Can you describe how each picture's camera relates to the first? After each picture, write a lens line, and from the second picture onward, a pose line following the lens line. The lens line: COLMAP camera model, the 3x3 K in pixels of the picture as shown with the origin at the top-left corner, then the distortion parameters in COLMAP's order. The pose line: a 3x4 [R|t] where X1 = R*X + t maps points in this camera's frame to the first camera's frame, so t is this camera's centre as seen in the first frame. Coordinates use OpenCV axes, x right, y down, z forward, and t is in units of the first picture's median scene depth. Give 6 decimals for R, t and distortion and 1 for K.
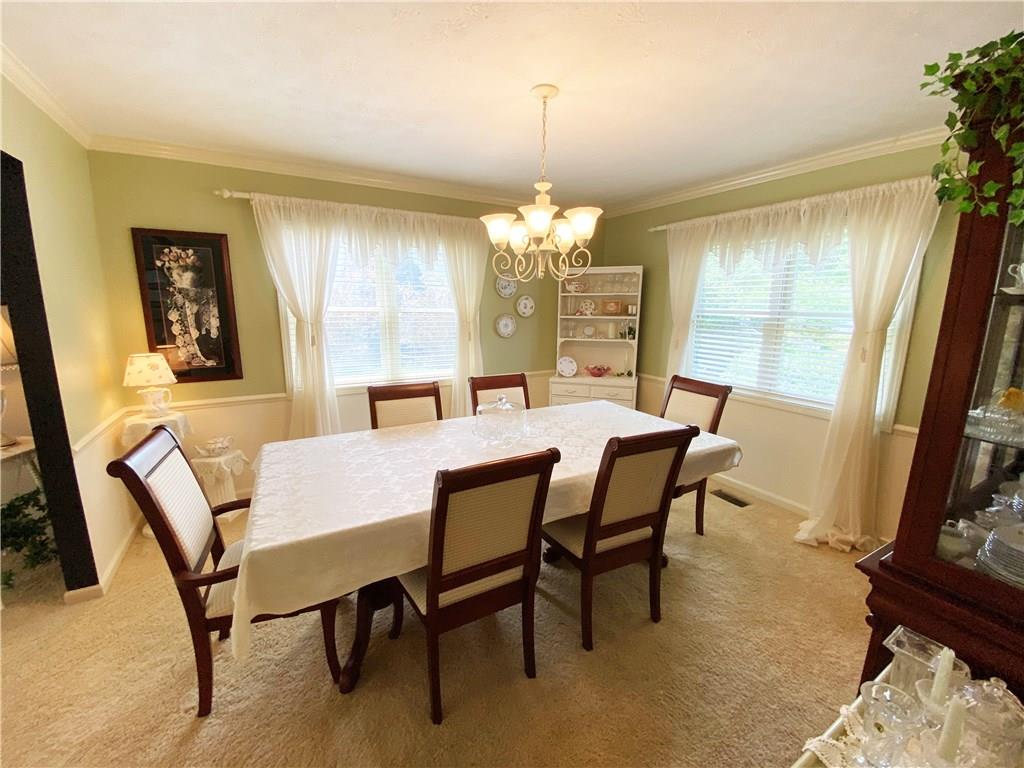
lens RADIAL K [[415.5, 0, 511.4], [0, 415.5, 387.9], [0, 0, 1]] dist [0.004018, -0.010695]
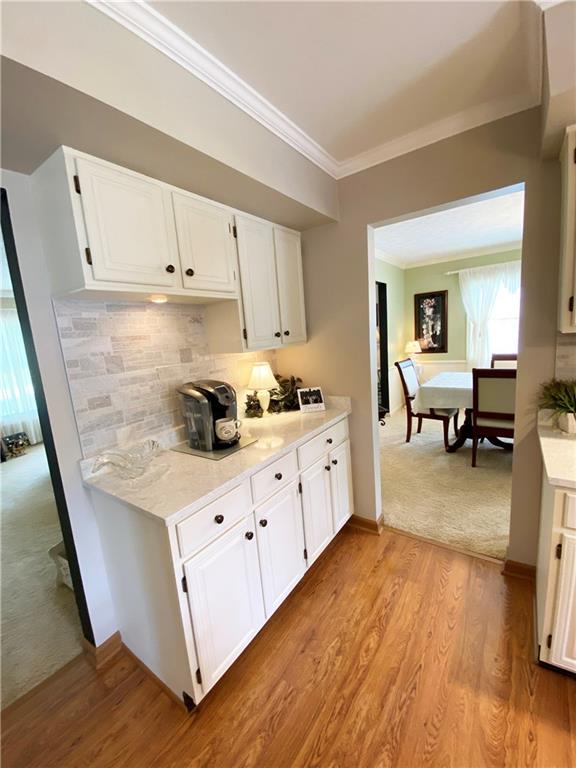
lens RADIAL K [[311.6, 0, 290.6], [0, 311.6, 387.3], [0, 0, 1]] dist [0.004018, -0.010695]
pose [[0.417867, 0.103510, -0.902592, 0.595070], [-0.081541, 0.993752, 0.076214, 0.115075], [0.904842, 0.041751, 0.423696, -0.525920]]
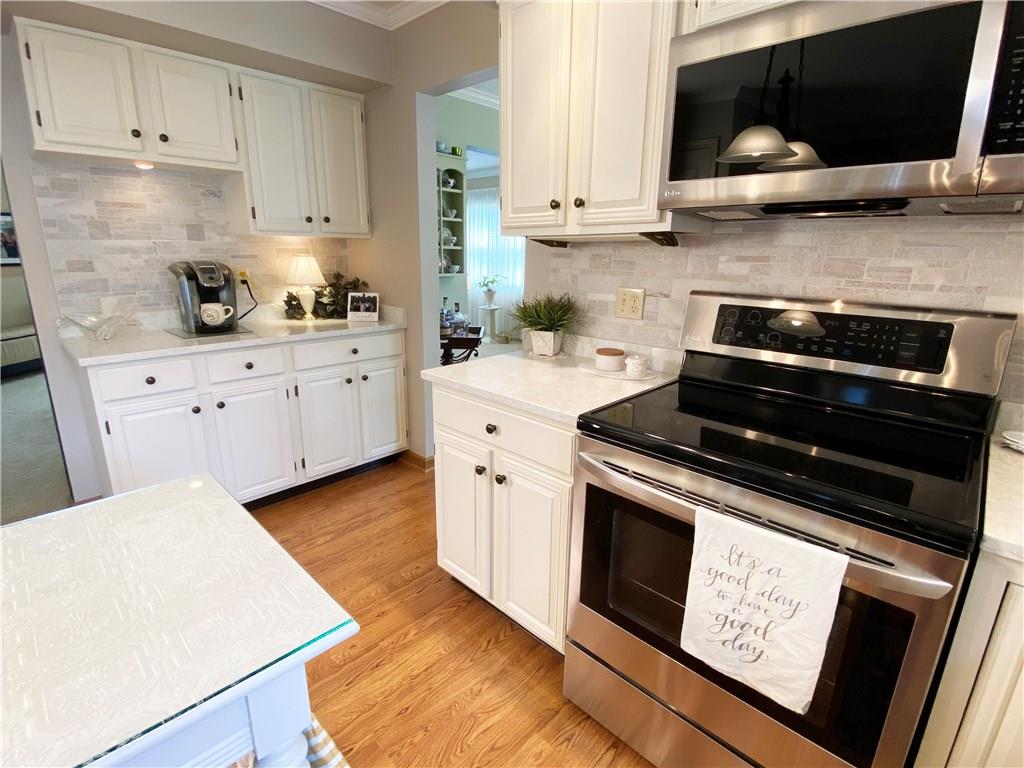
lens RADIAL K [[498.0, 0, 509.3], [0, 498.0, 389.7], [0, 0, 1]] dist [0.021377, -0.010337]
pose [[0.278401, 0.251659, -0.926909, 1.031676], [-0.189807, 0.960446, 0.203756, 0.095685], [0.941523, 0.119208, 0.315156, -0.157018]]
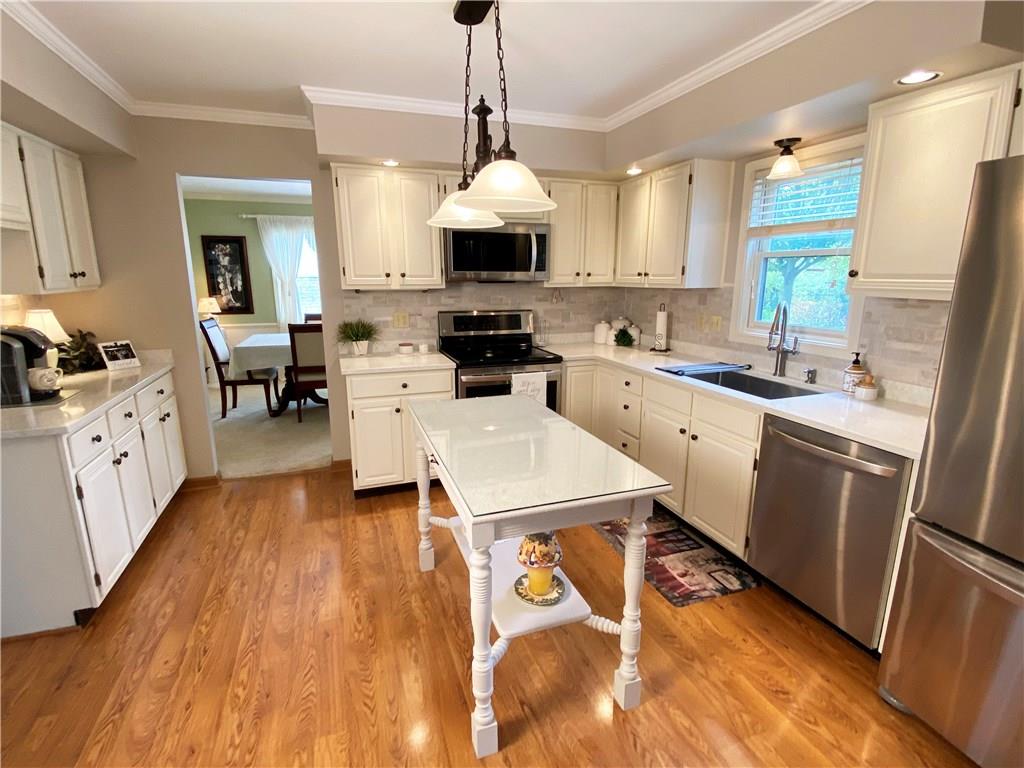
lens RADIAL K [[498.0, 0, 510.1], [0, 498.0, 382.0], [0, 0, 1]] dist [0.021377, -0.010337]
pose [[0.984029, 0.026932, -0.175957, 0.952273], [-0.022752, 0.999410, 0.025731, 0.215737], [0.176547, -0.021316, 0.984061, -1.087338]]
